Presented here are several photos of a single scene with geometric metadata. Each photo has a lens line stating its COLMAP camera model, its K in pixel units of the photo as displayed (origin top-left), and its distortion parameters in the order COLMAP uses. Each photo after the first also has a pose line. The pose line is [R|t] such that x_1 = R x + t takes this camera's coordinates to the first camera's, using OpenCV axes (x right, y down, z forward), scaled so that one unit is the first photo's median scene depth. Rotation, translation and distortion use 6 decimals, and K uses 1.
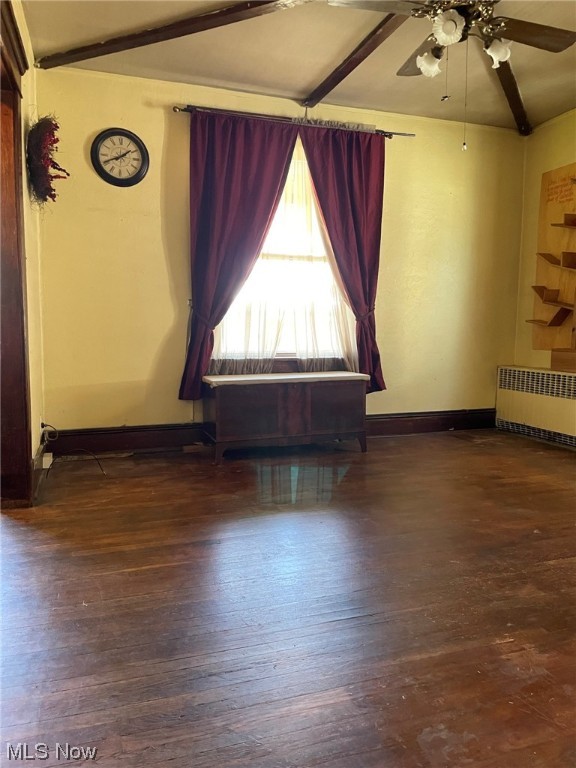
lens RADIAL K [[590.1, 0, 285.4], [0, 590.1, 384.3], [0, 0, 1]] dist [0.088622, -0.118650]
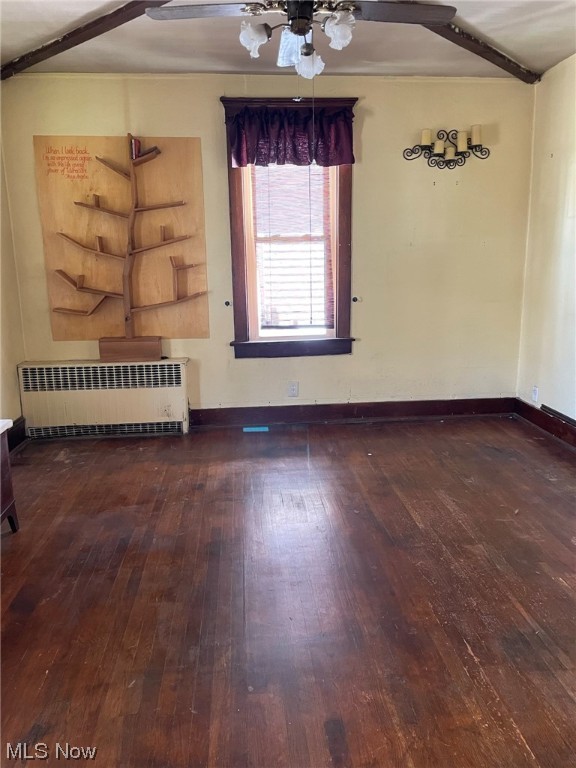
lens RADIAL K [[590.1, 0, 285.7], [0, 590.1, 381.2], [0, 0, 1]] dist [0.088622, -0.118650]
pose [[0.215964, -0.206517, 0.954311, -0.389622], [0.104688, 0.976640, 0.187658, -0.138146], [-0.970773, 0.059378, 0.232539, 0.491744]]
